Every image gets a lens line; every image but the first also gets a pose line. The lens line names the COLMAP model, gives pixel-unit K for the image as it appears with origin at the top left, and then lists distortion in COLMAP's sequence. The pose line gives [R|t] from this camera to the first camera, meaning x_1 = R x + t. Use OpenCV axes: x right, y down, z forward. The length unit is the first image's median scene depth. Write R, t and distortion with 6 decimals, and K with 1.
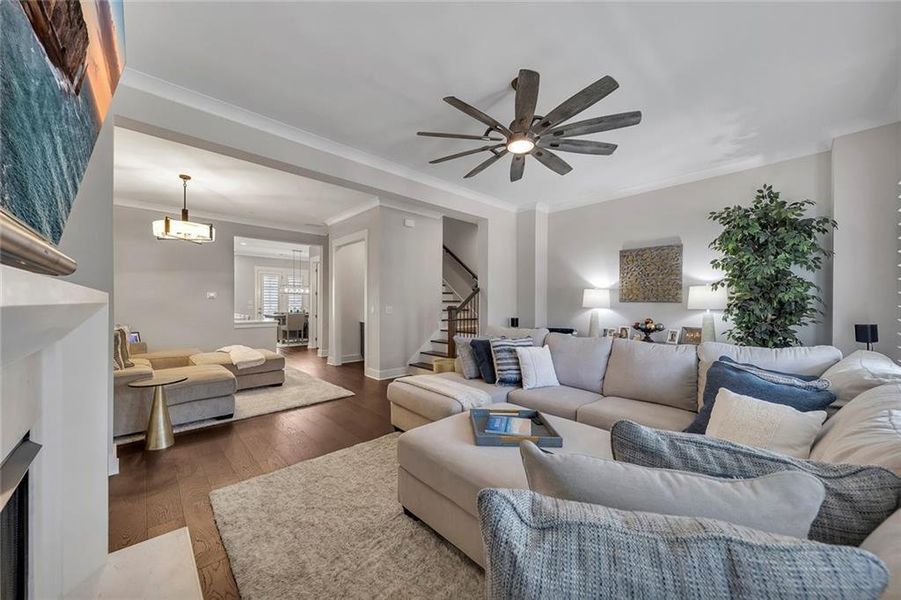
lens RADIAL K [[327.9, 0, 450.1], [0, 327.9, 306.7], [0, 0, 1]] dist [-0.001268, -0.000065]
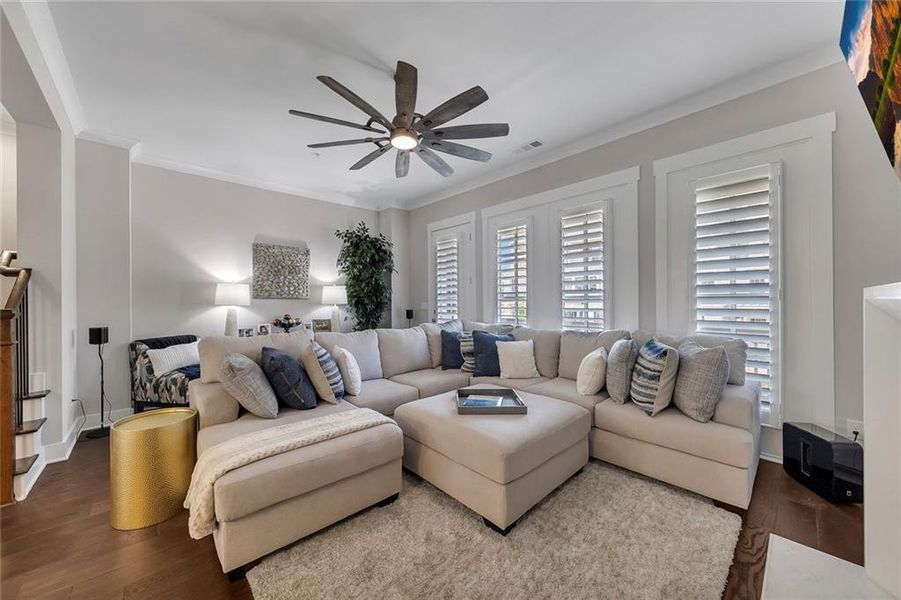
lens RADIAL K [[322.3, 0, 443.4], [0, 322.3, 300.1], [0, 0, 1]] dist [0.000651, 0.000041]
pose [[0.023559, -0.007313, 0.999696, -0.429418], [0.018652, 0.999802, 0.006874, -0.007761], [-0.999548, 0.018485, 0.023690, 0.485577]]
